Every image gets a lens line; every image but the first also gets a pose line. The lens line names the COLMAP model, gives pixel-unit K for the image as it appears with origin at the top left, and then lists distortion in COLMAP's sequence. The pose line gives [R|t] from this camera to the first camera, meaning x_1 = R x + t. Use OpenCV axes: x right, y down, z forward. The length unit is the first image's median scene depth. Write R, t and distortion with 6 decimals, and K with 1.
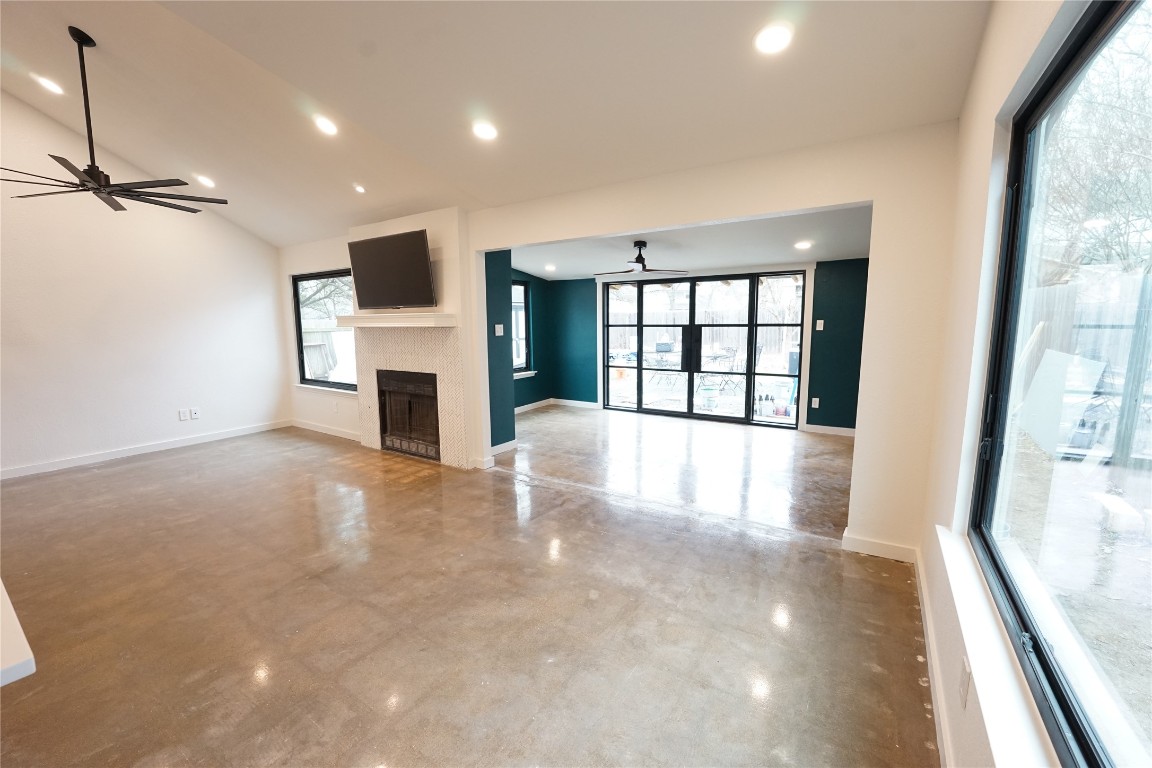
lens RADIAL K [[464.2, 0, 571.0], [0, 464.2, 385.5], [0, 0, 1]] dist [-0.024661, 0.000951]
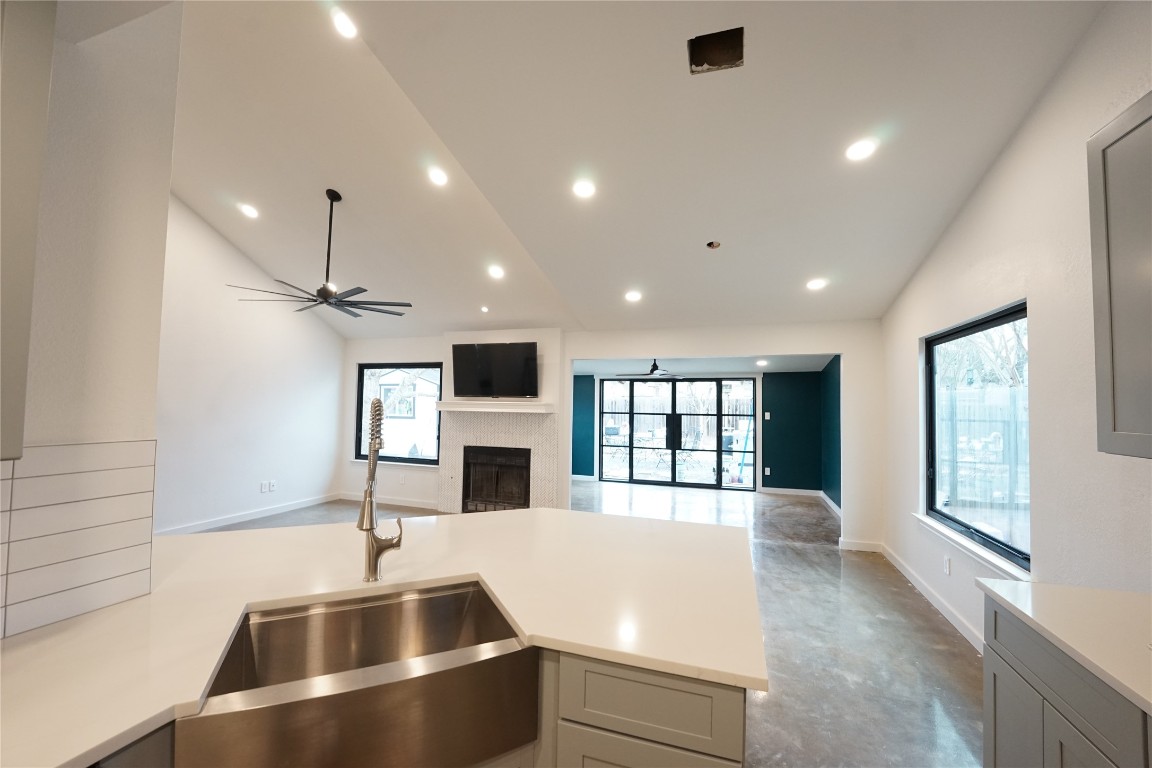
lens RADIAL K [[464.2, 0, 572.0], [0, 464.2, 388.0], [0, 0, 1]] dist [-0.024661, 0.000951]
pose [[0.969087, 0.033724, 0.244404, -0.372461], [0.009351, 0.984881, -0.172977, 0.024776], [-0.246542, 0.169915, 0.954120, -0.218712]]
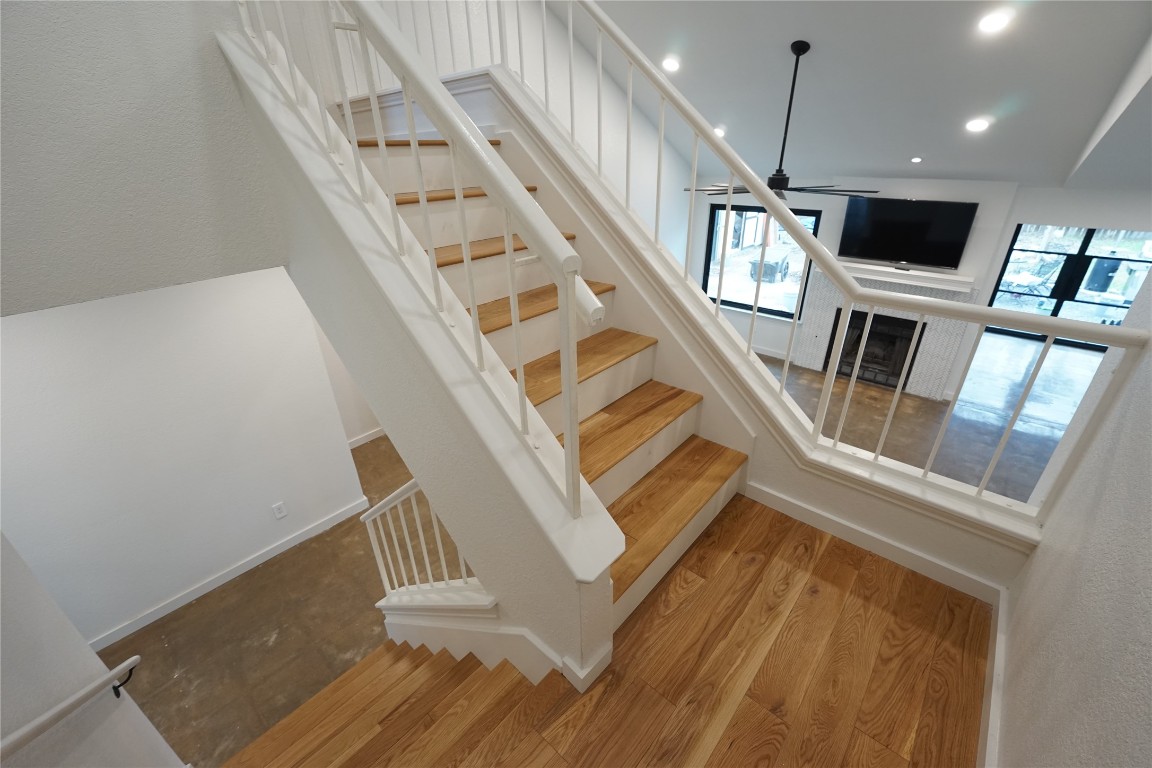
lens RADIAL K [[464.2, 0, 578.6], [0, 464.2, 390.2], [0, 0, 1]] dist [-0.024661, 0.000951]
pose [[0.989980, 0.053354, -0.130741, -0.754596], [-0.007222, 0.943789, 0.330469, -0.181908], [0.141024, -0.326214, 0.934718, -0.211425]]
